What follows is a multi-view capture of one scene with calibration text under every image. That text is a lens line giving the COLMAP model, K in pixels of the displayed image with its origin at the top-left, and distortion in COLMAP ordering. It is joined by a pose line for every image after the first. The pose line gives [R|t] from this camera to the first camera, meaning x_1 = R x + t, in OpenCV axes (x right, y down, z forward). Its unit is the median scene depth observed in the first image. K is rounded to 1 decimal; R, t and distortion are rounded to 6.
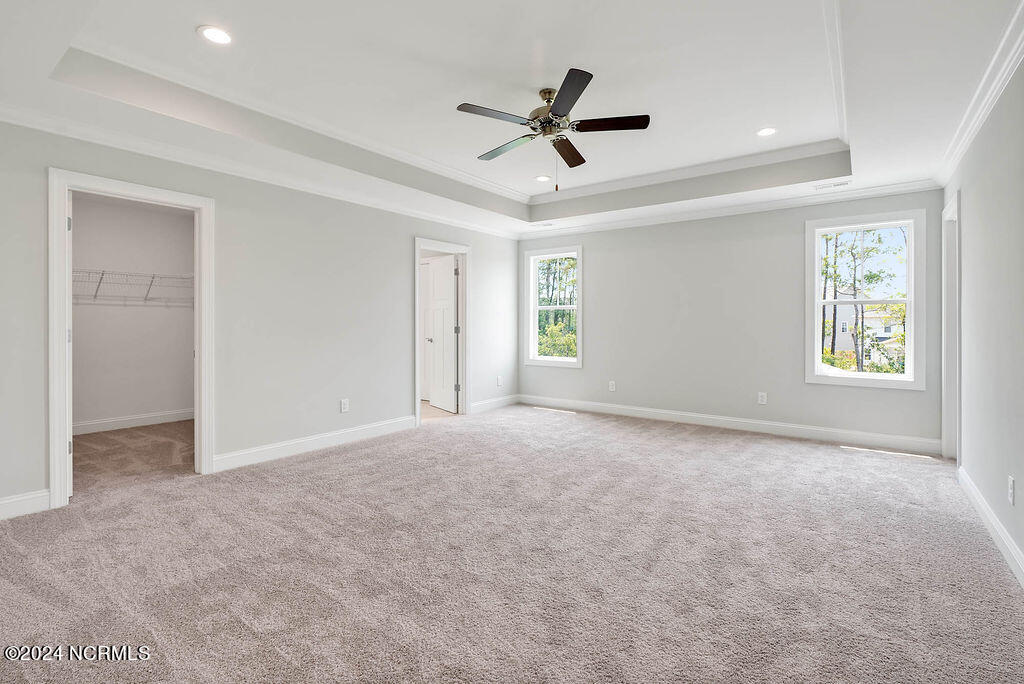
lens RADIAL K [[474.1, 0, 513.9], [0, 474.1, 333.7], [0, 0, 1]] dist [-0.013329, 0.000037]
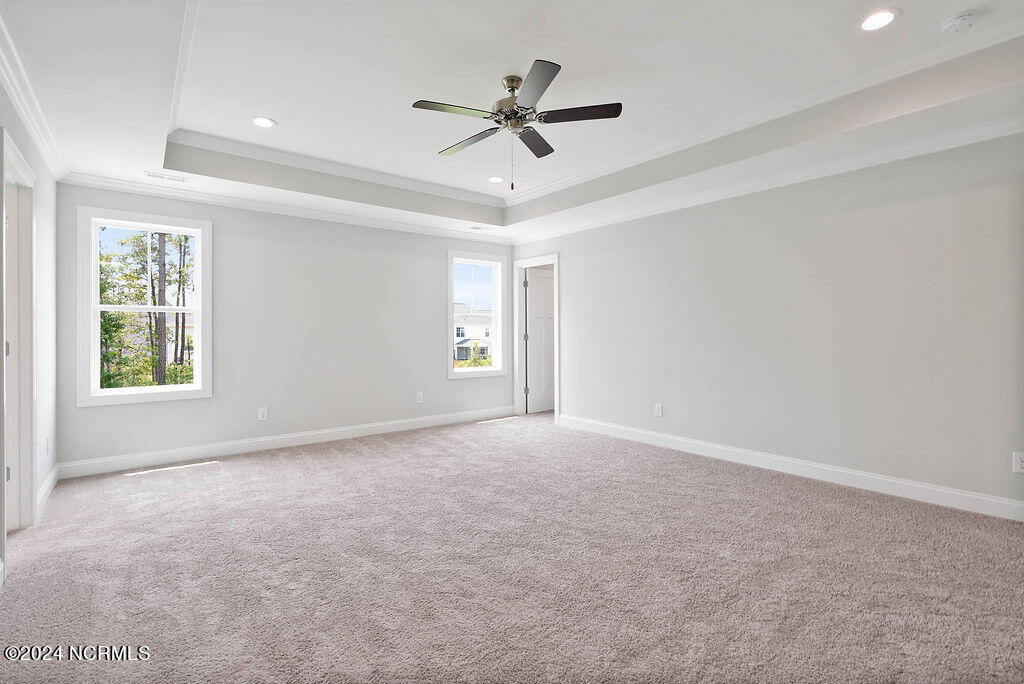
lens RADIAL K [[474.1, 0, 513.9], [0, 474.1, 333.7], [0, 0, 1]] dist [-0.013329, 0.000037]
pose [[0.252217, -0.006360, 0.967650, -0.520485], [0.026335, 0.999653, -0.000293, -0.010795], [-0.967312, 0.025557, 0.252297, 0.490512]]
